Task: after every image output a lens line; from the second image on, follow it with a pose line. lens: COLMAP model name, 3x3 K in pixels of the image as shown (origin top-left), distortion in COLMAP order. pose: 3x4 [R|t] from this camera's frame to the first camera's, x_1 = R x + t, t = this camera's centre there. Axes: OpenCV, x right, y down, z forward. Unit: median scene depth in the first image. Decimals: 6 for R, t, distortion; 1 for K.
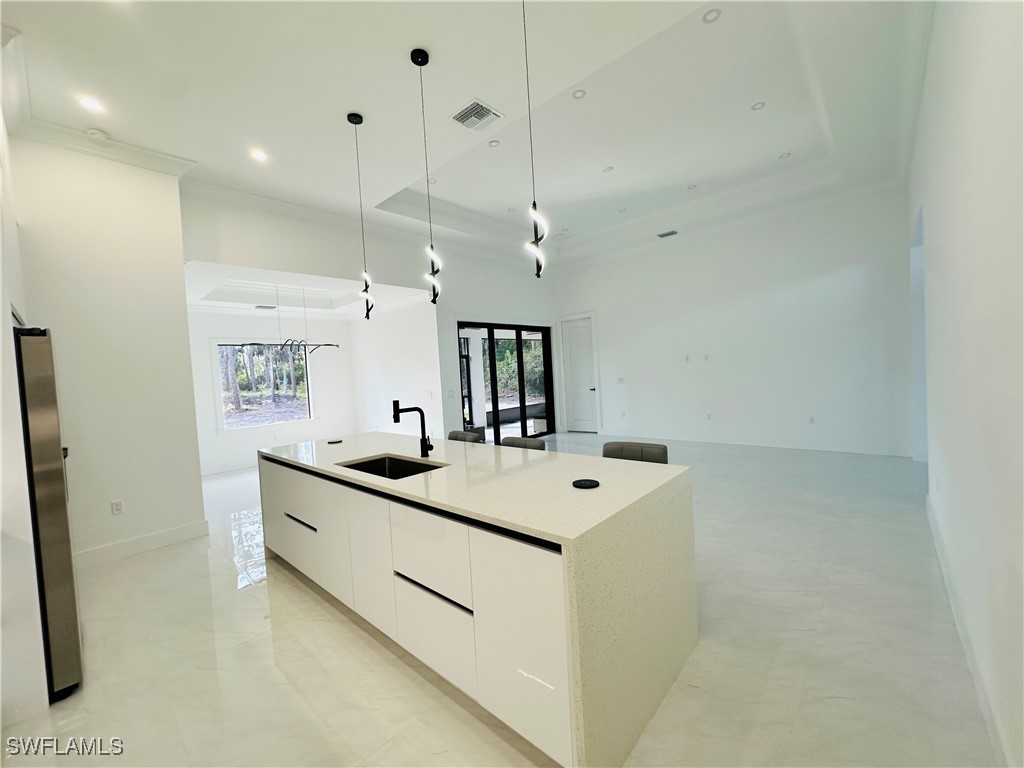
lens RADIAL K [[409.5, 0, 514.2], [0, 409.5, 383.6], [0, 0, 1]] dist [-0.006450, 0.001537]
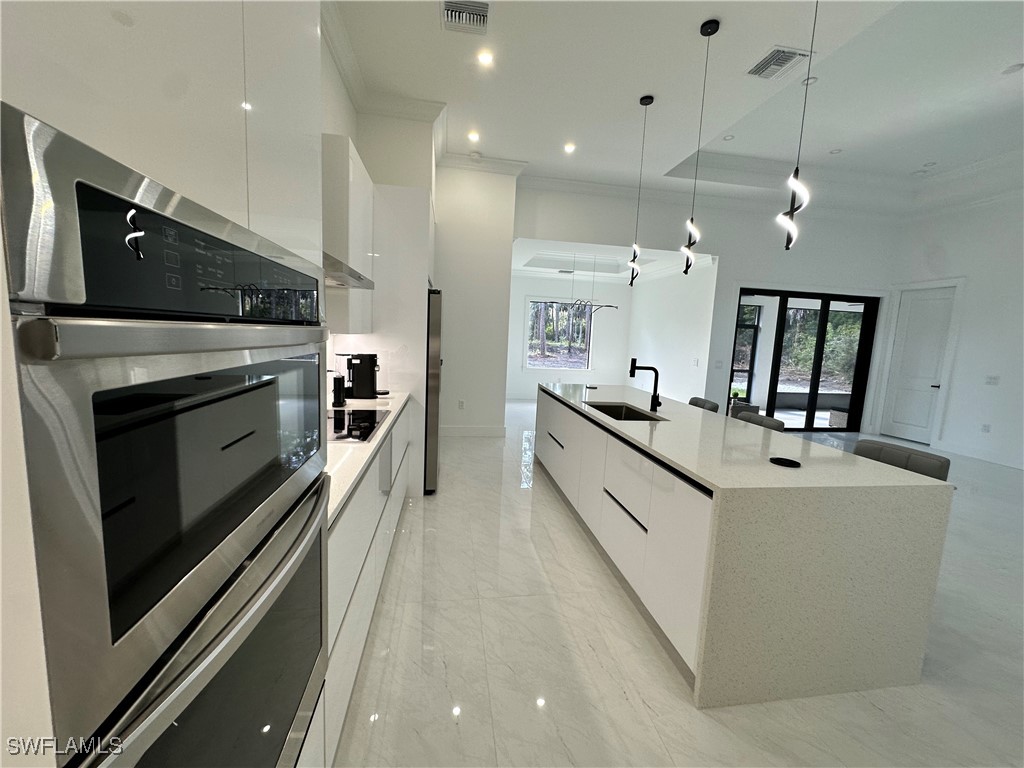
lens RADIAL K [[409.5, 0, 510.3], [0, 409.5, 384.6], [0, 0, 1]] dist [-0.006450, 0.001537]
pose [[0.771934, 0.169172, -0.612779, 0.126648], [-0.111061, 0.985005, 0.132027, -0.001198], [0.625926, -0.033860, 0.779147, -0.108627]]
